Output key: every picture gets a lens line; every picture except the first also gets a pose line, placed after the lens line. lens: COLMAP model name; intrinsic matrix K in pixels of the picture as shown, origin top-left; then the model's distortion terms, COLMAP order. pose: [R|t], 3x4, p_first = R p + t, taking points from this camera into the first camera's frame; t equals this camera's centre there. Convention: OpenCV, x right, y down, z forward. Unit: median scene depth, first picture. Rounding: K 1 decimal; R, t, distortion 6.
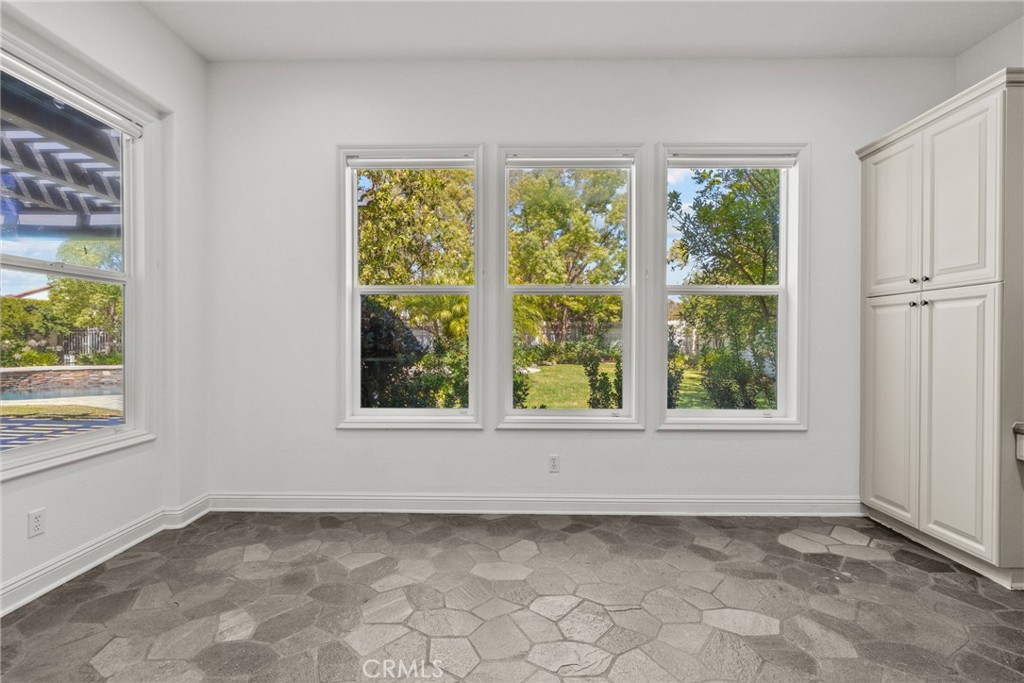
lens RADIAL K [[465.8, 0, 510.6], [0, 465.8, 344.0], [0, 0, 1]] dist [-0.001962, -0.000308]
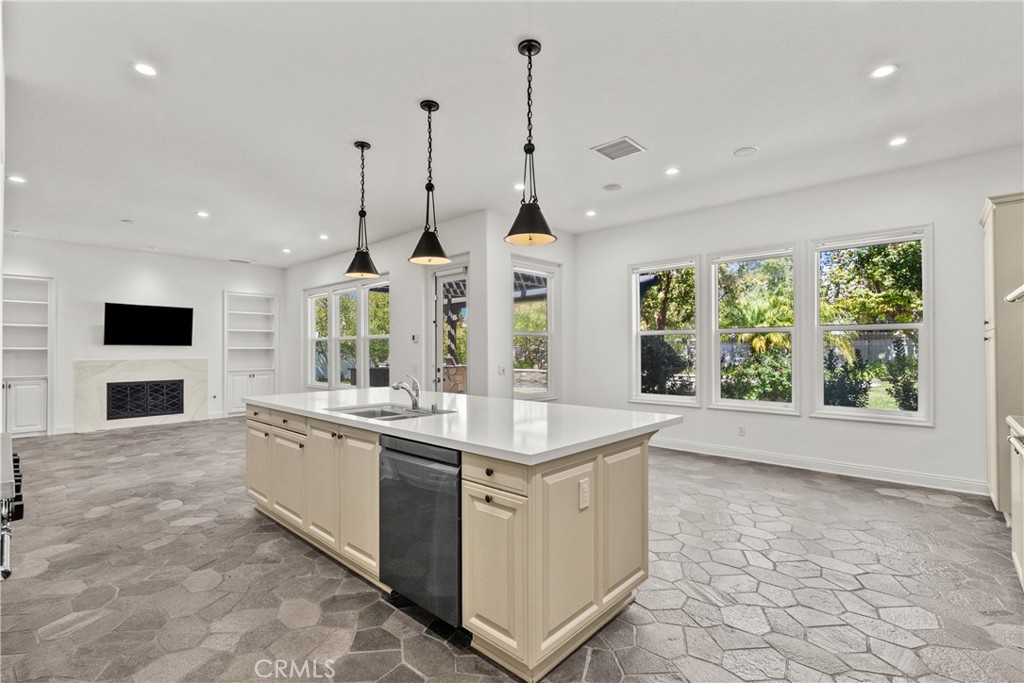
lens RADIAL K [[465.8, 0, 514.3], [0, 465.8, 349.0], [0, 0, 1]] dist [-0.001962, -0.000308]
pose [[0.750614, -0.004228, -0.660728, 0.598213], [-0.002539, 0.999954, -0.009284, -0.030569], [0.660736, 0.008647, 0.750568, -0.863178]]
